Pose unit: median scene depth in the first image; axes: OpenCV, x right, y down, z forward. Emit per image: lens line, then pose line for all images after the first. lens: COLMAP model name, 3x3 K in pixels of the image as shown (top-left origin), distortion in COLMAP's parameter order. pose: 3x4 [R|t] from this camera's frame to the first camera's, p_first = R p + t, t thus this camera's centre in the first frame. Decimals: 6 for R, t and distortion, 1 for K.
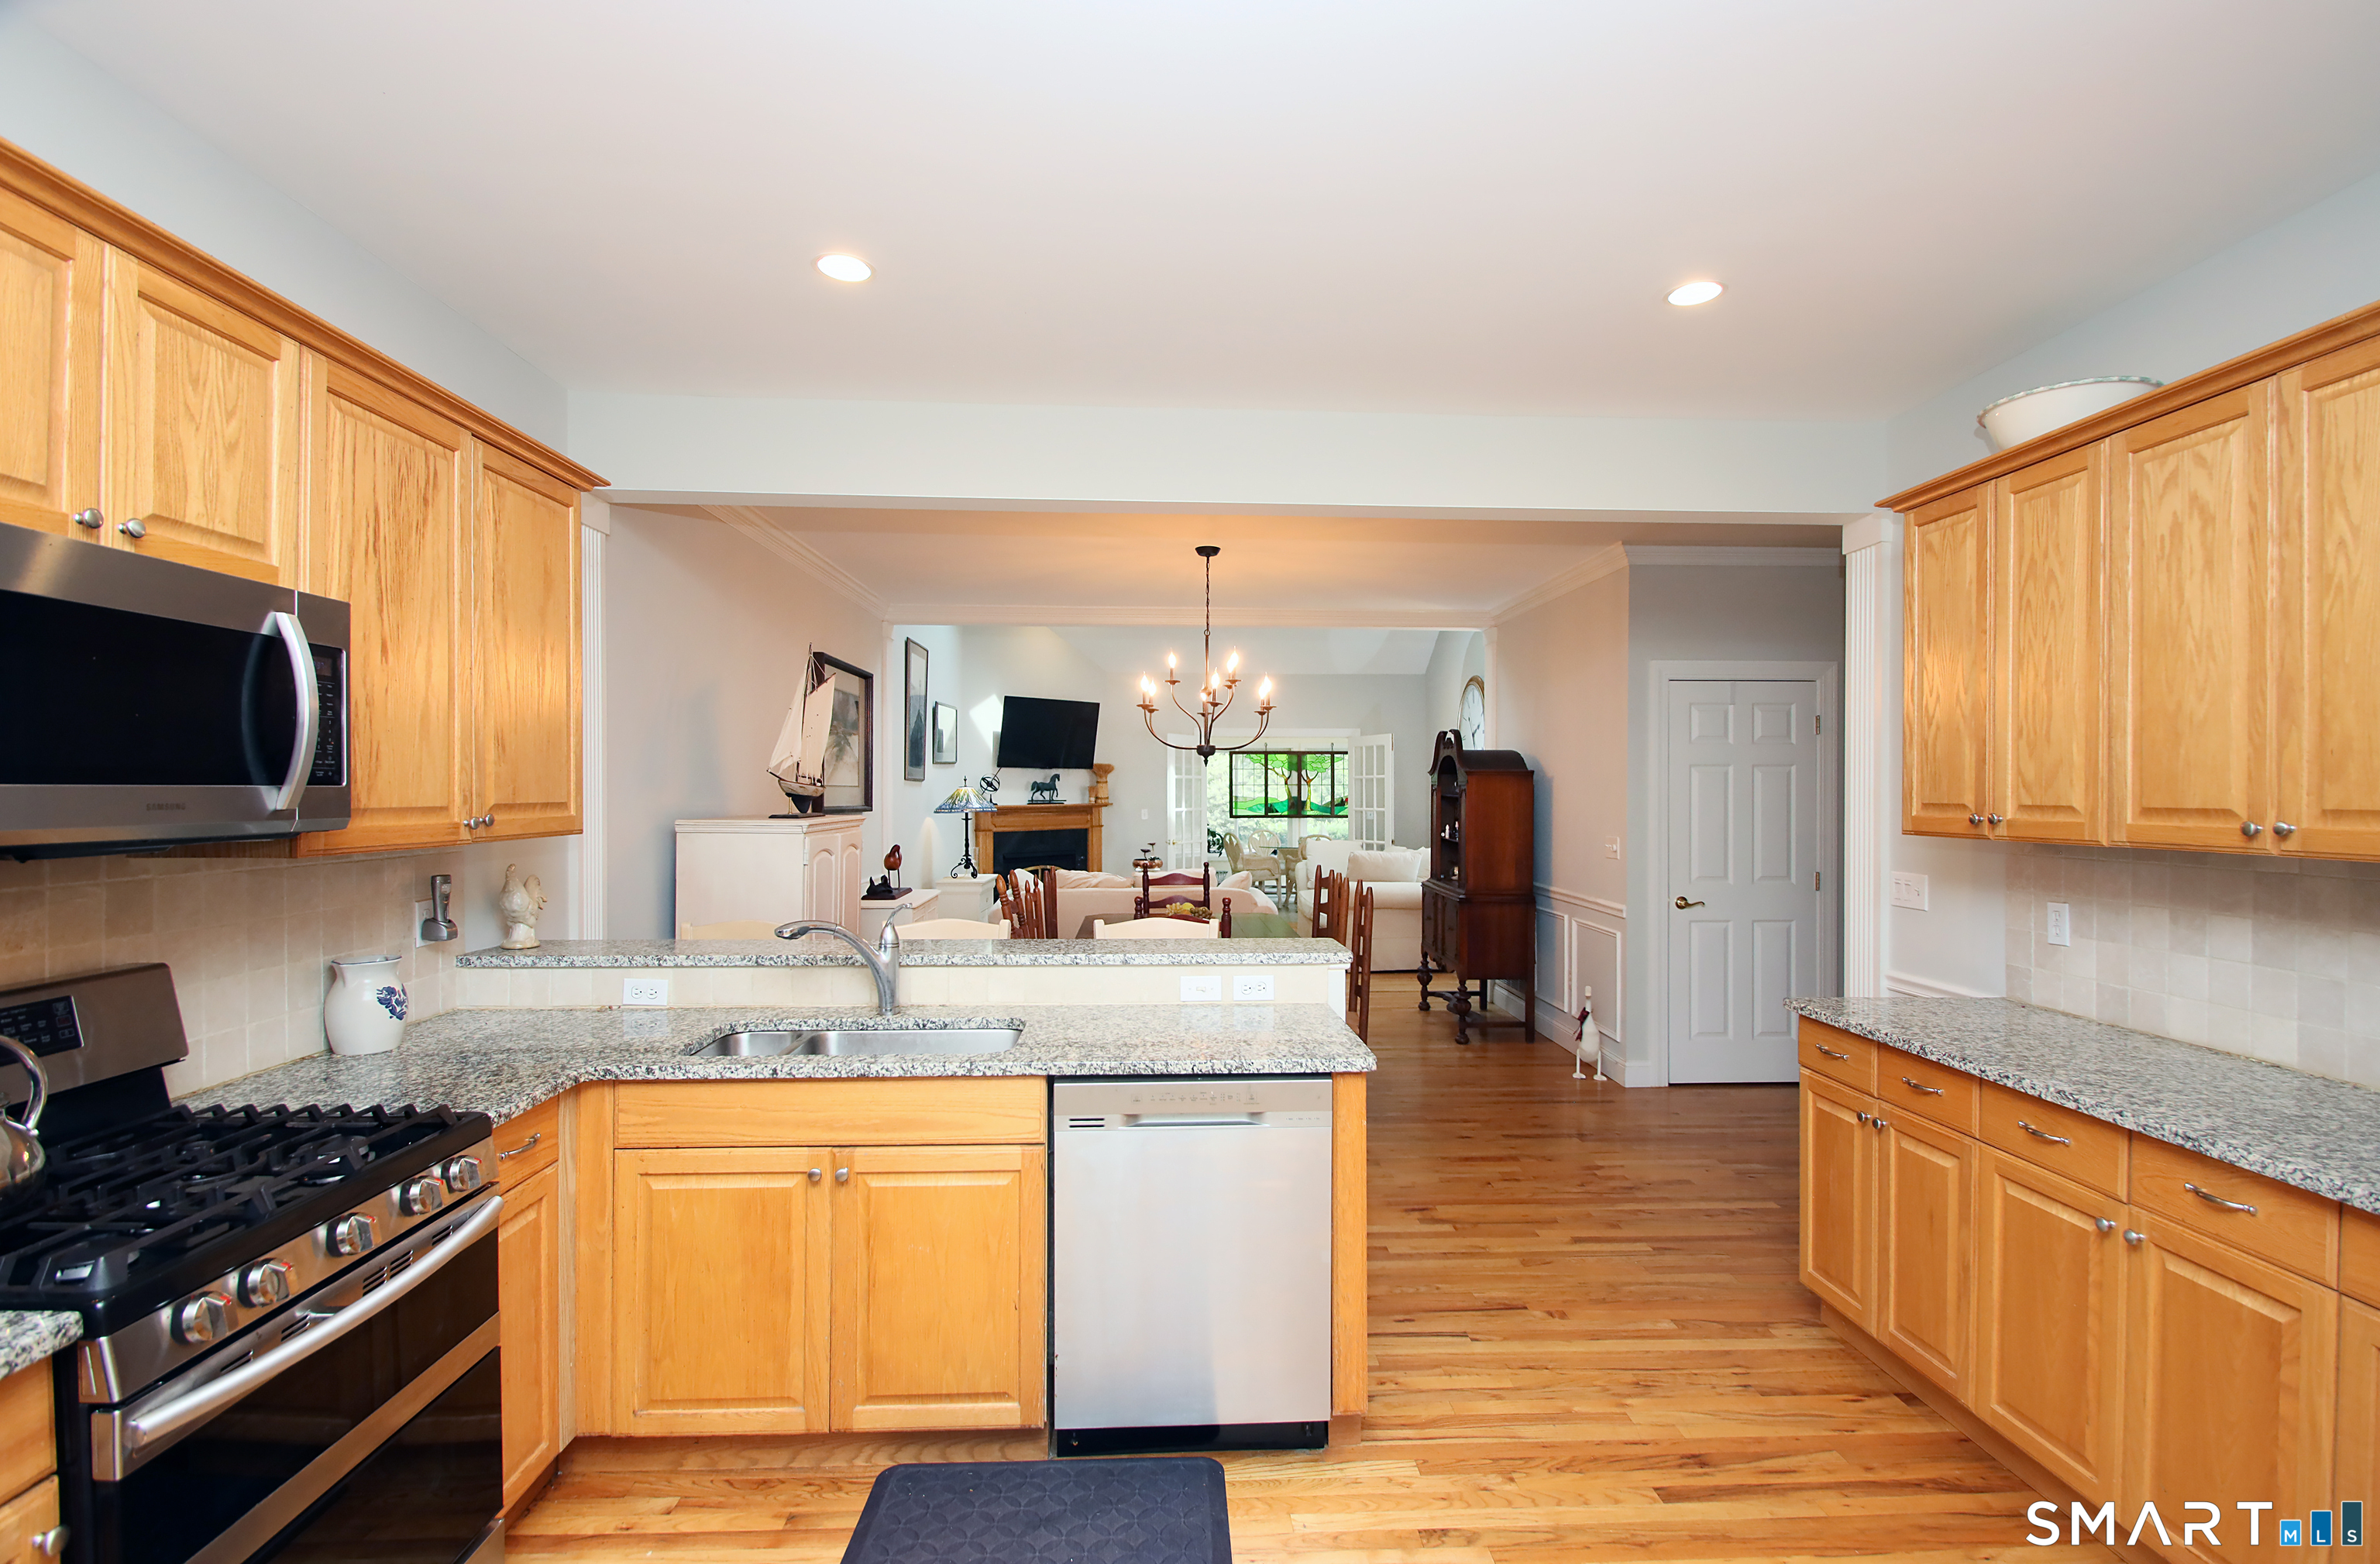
lens RADIAL K [[1110.1, 0, 1191.6], [0, 1110.1, 781.8], [0, 0, 1]] dist [0.011524, -0.014373]
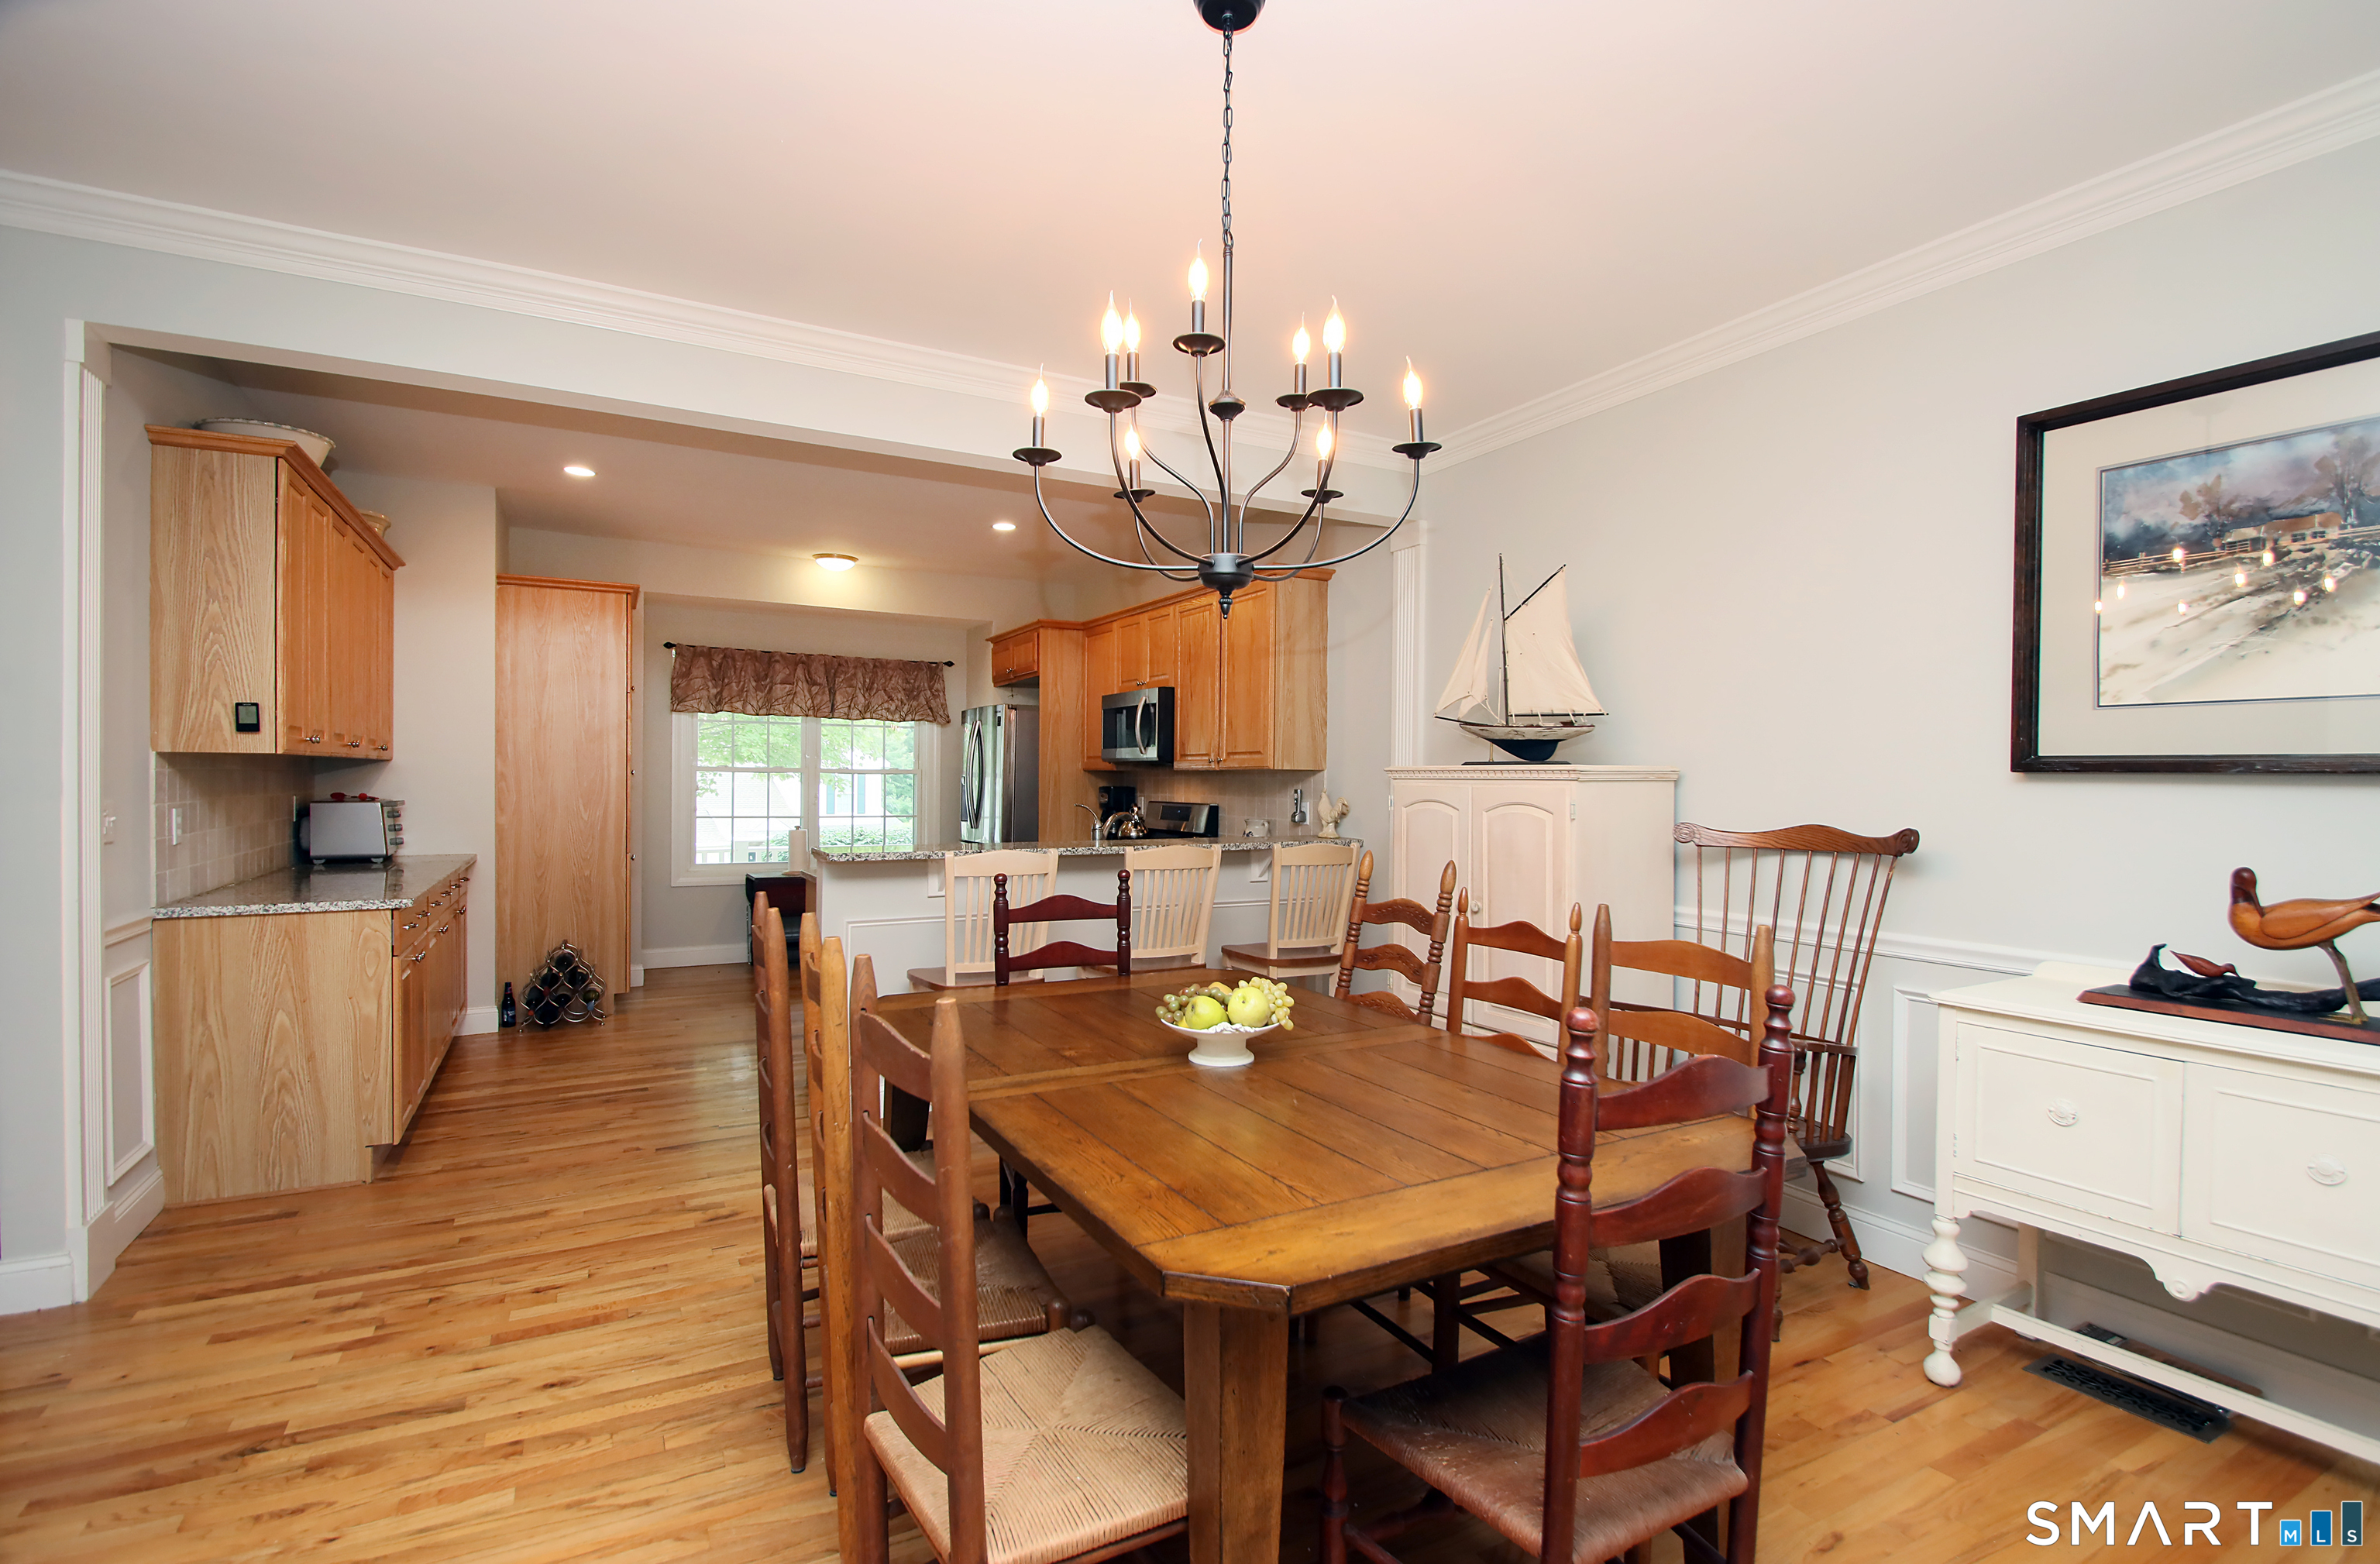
lens RADIAL K [[1110.1, 0, 1213.0], [0, 1110.1, 803.6], [0, 0, 1]] dist [0.011524, -0.014373]
pose [[-0.883422, -0.001177, -0.468577, 0.091116], [-0.008479, 0.999873, 0.013474, 0.020163], [0.468502, 0.015876, -0.883320, 0.642714]]
